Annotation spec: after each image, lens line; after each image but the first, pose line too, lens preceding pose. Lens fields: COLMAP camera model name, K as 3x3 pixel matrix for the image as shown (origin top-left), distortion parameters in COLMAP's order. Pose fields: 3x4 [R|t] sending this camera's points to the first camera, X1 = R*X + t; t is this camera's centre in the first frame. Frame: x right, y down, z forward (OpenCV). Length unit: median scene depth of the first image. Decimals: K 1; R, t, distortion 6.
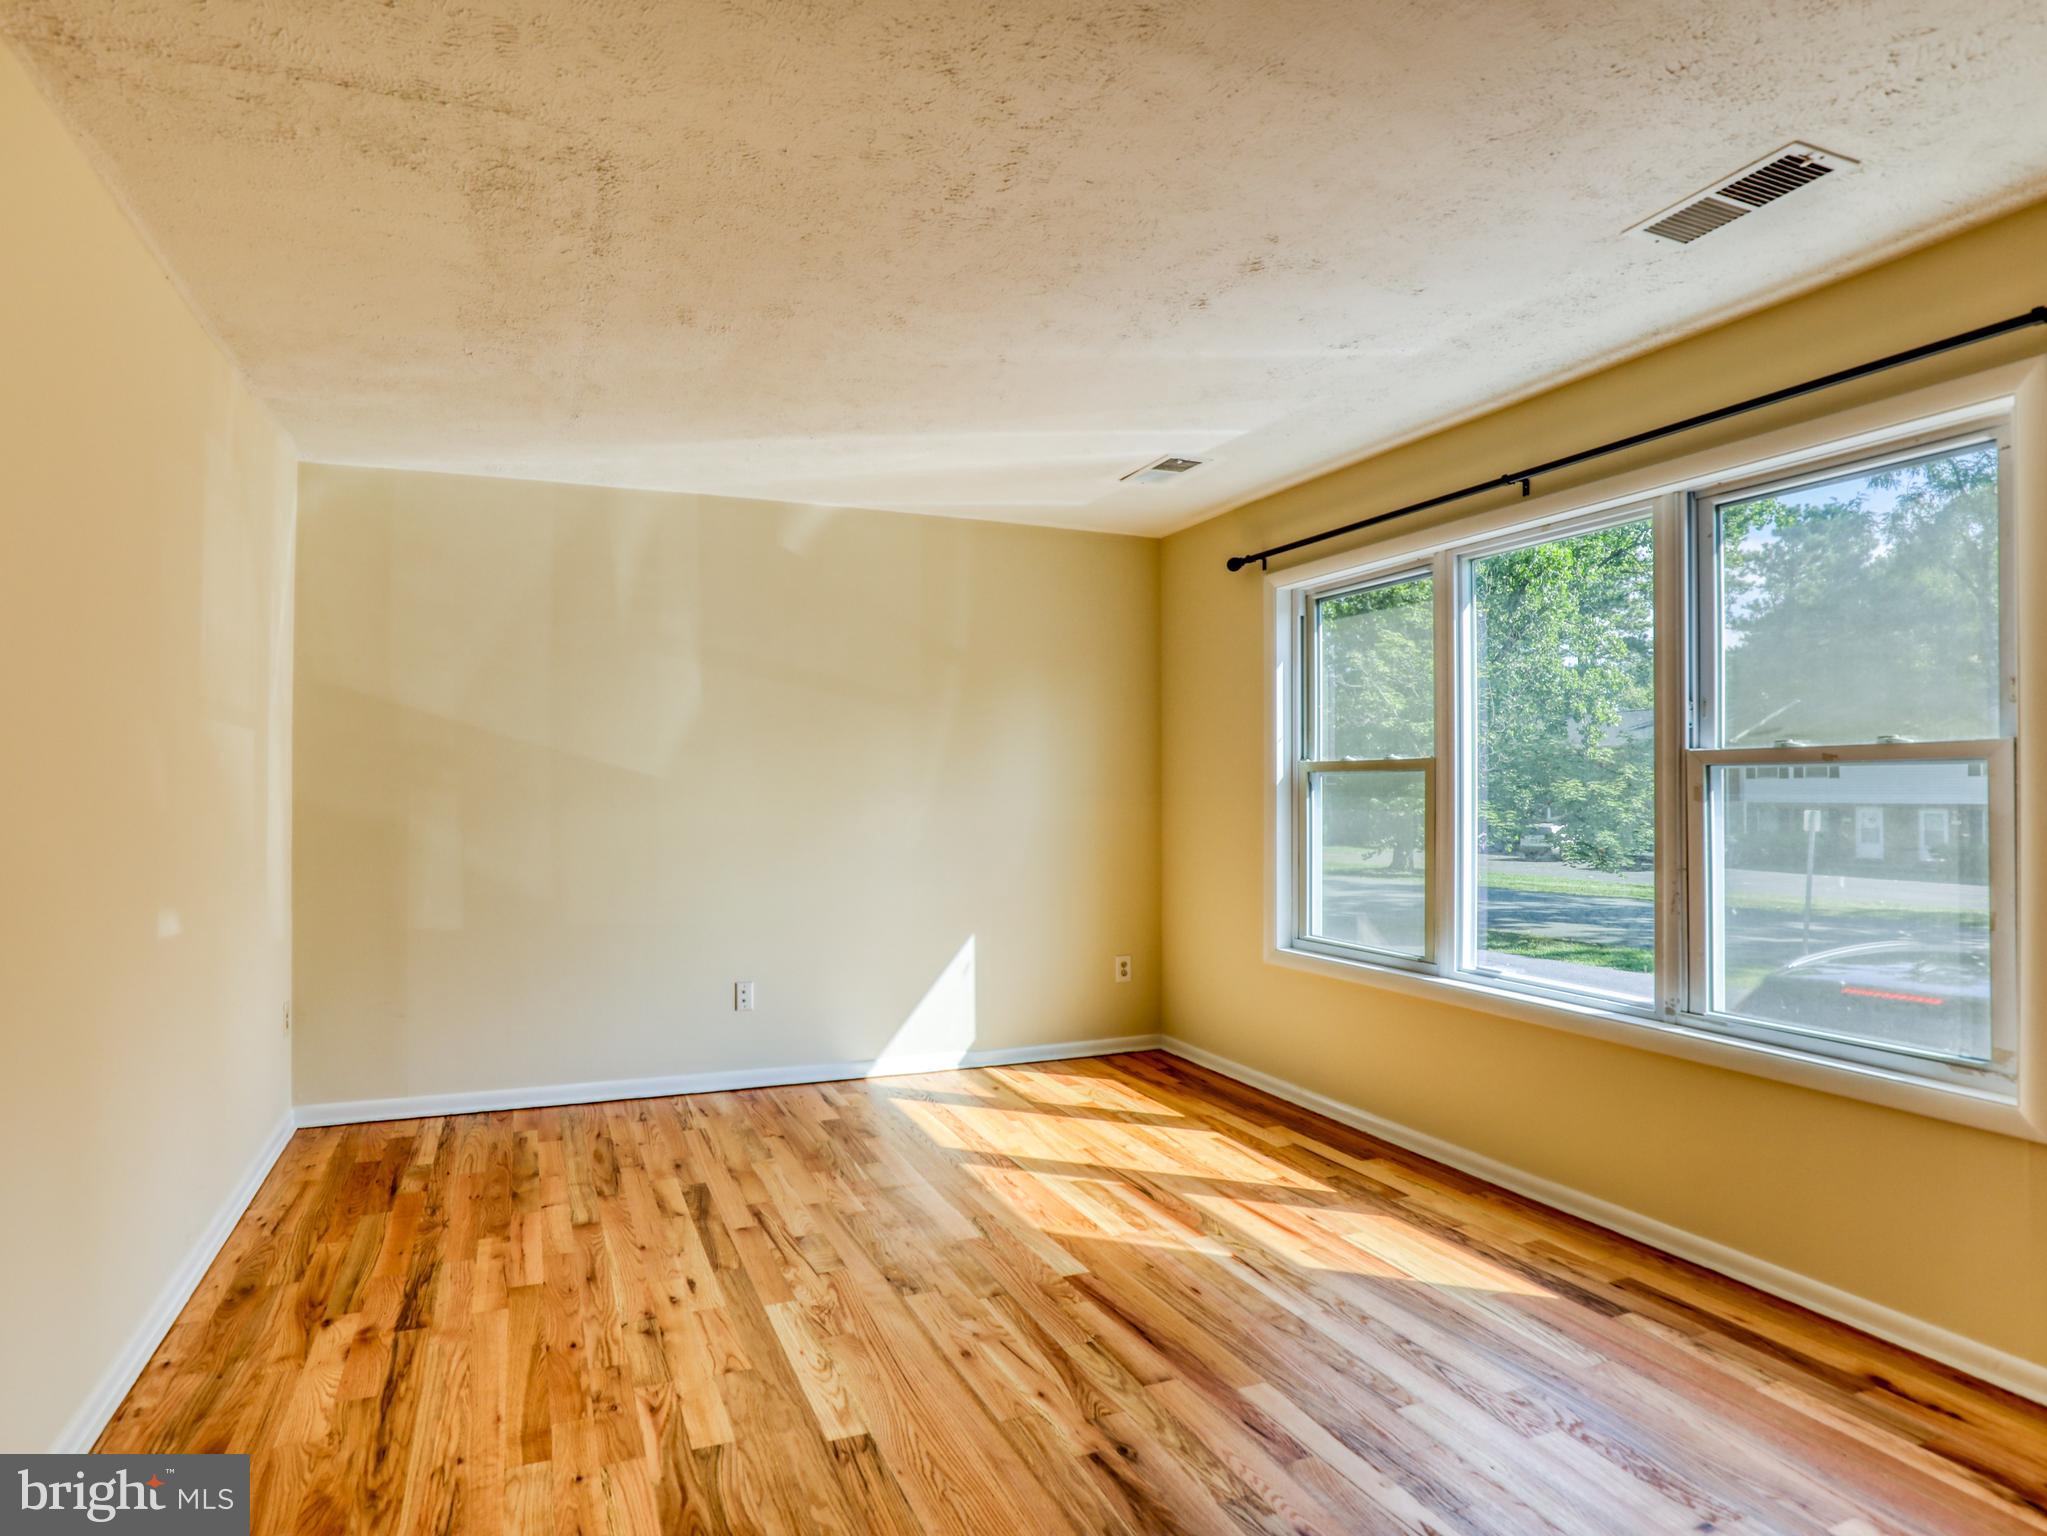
lens RADIAL K [[1118.8, 0, 841.9], [0, 1118.8, 776.4], [0, 0, 1]] dist [-0.035171, 0.003492]
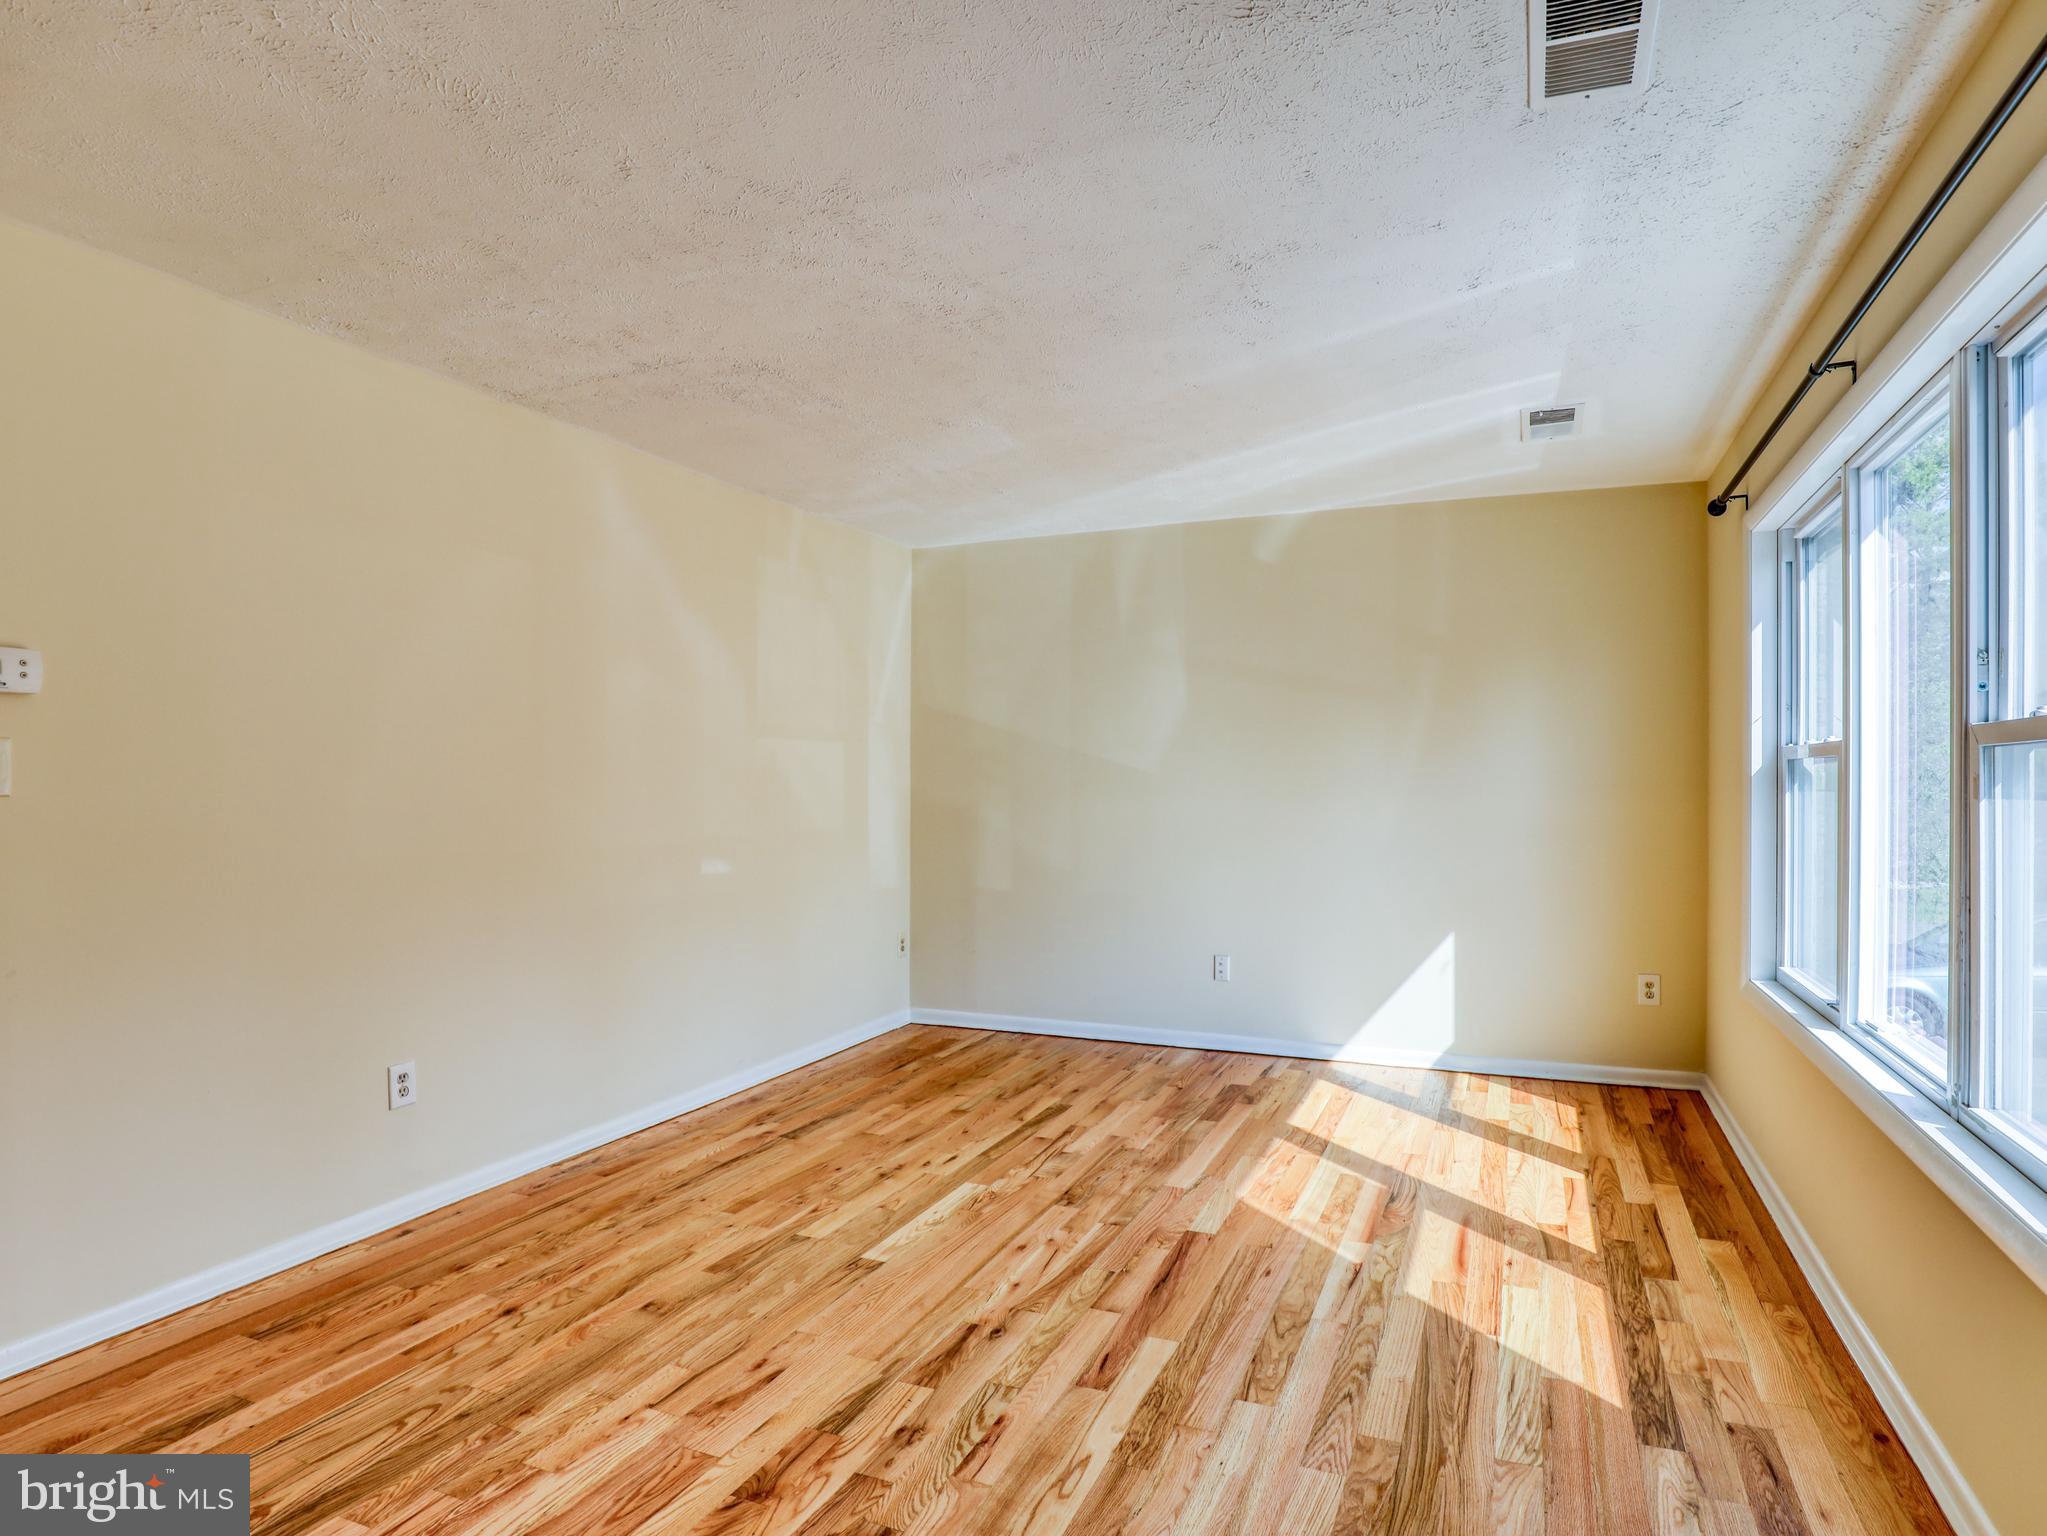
lens RADIAL K [[1076.8, 0, 1020.1], [0, 1076.8, 781.6], [0, 0, 1]] dist [-0.037128, 0.006394]
pose [[0.744342, -0.000110, -0.667798, 0.670426], [0.007760, 0.999934, 0.008484, 0.000891], [0.667753, -0.011497, 0.744294, 0.100161]]
